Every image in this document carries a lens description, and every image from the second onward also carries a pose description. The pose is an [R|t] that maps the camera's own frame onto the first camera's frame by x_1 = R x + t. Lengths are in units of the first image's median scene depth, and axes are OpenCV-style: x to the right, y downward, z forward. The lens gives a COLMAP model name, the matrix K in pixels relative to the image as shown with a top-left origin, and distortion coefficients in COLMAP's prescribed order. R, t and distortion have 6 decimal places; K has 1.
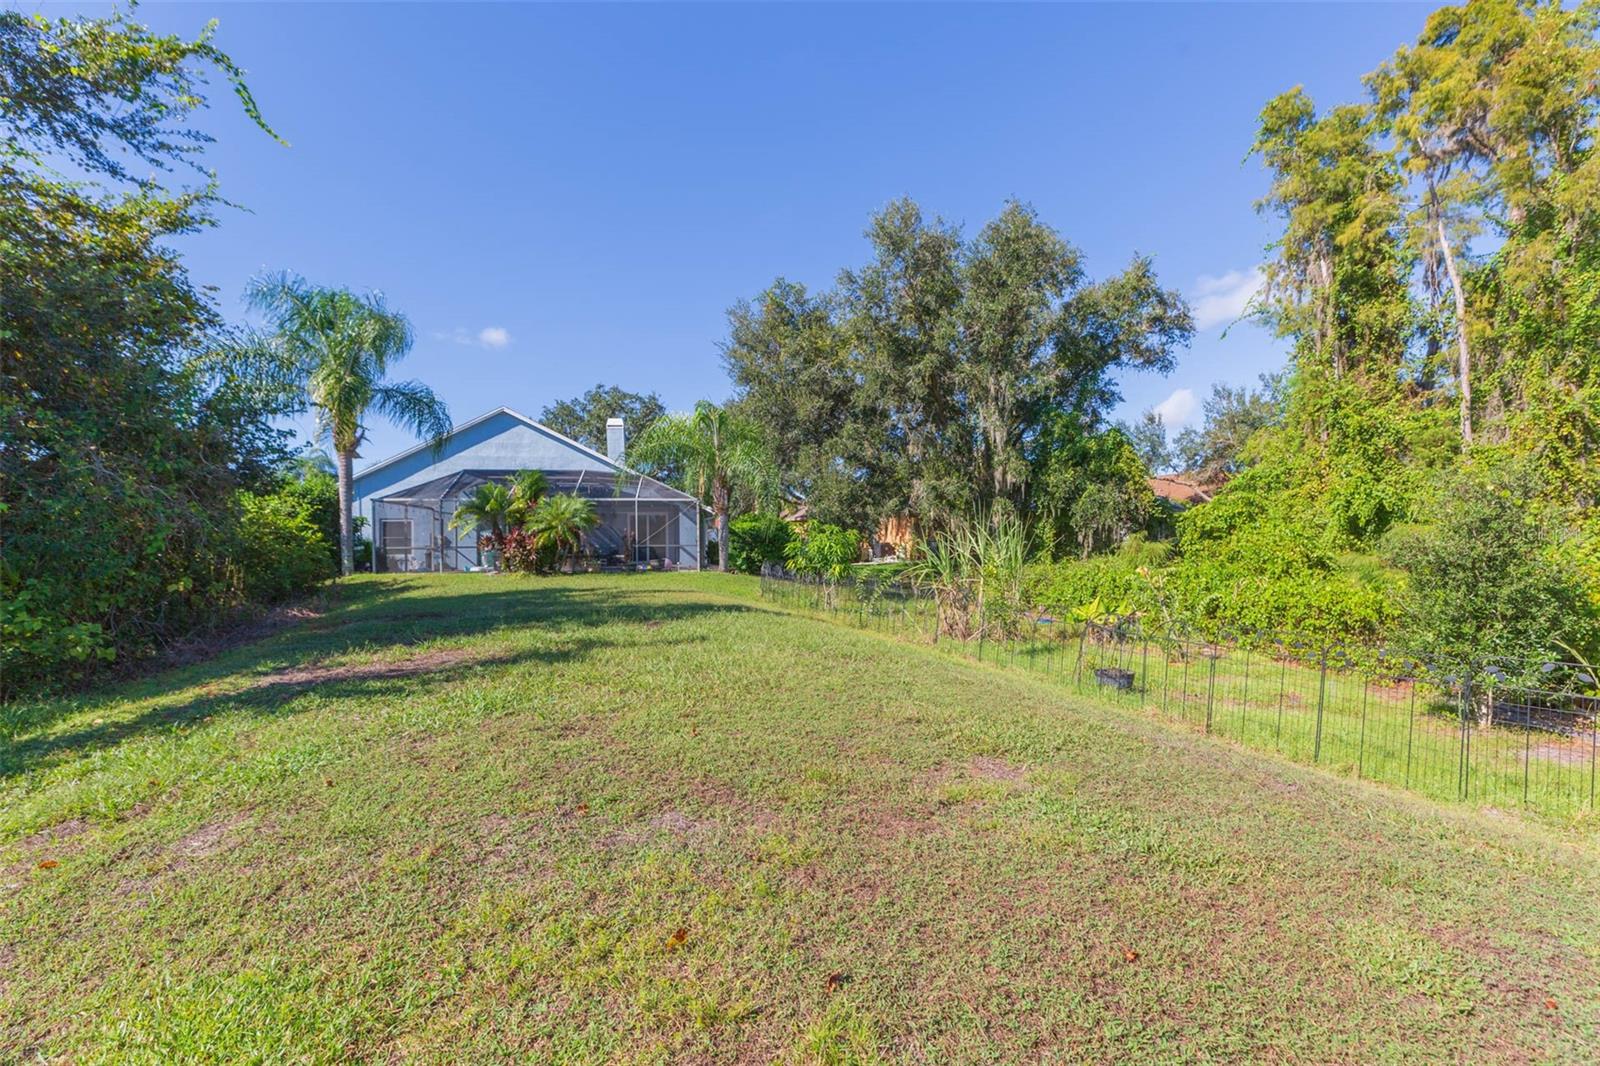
lens RADIAL K [[750.7, 0, 800.0], [0, 750.7, 533.0], [0, 0, 1]] dist [0.000613, 0.000478]
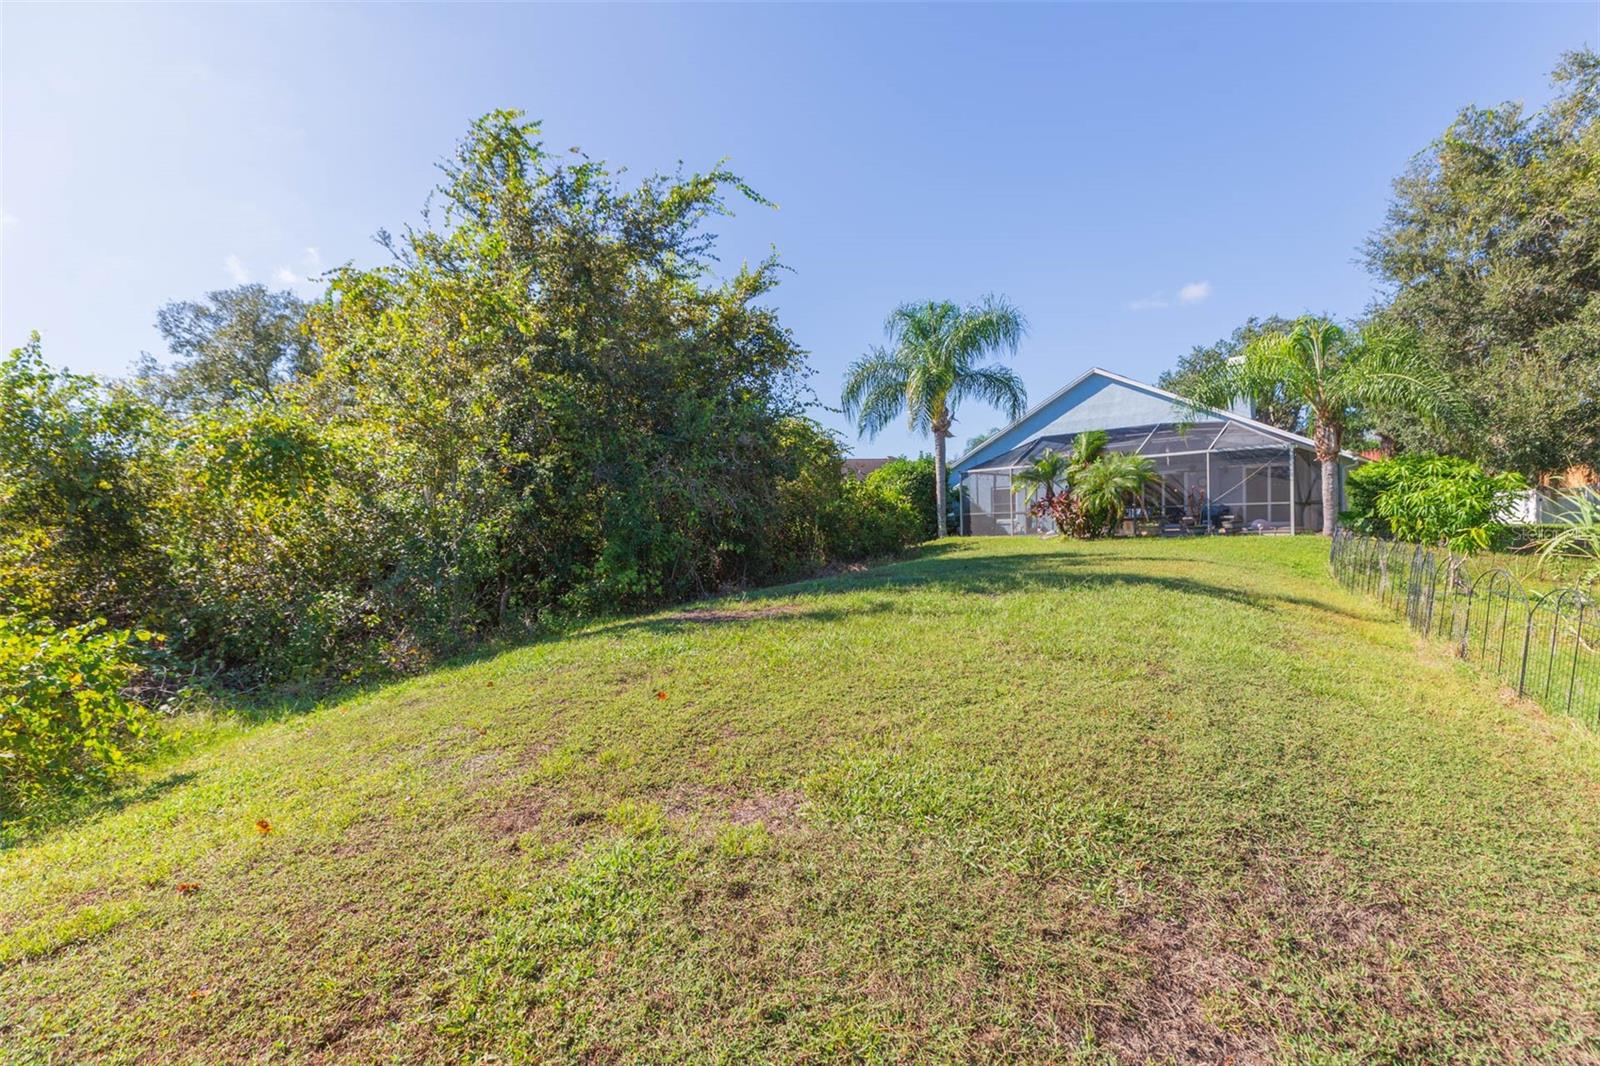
lens RADIAL K [[737.9, 0, 800.1], [0, 737.9, 493.8], [0, 0, 1]] dist [0.000282, 0.000028]
pose [[0.595505, -0.042558, -0.802224, 0.174465], [0.041309, 0.998897, -0.022327, 0.003347], [0.802289, -0.019843, 0.596606, 0.128176]]
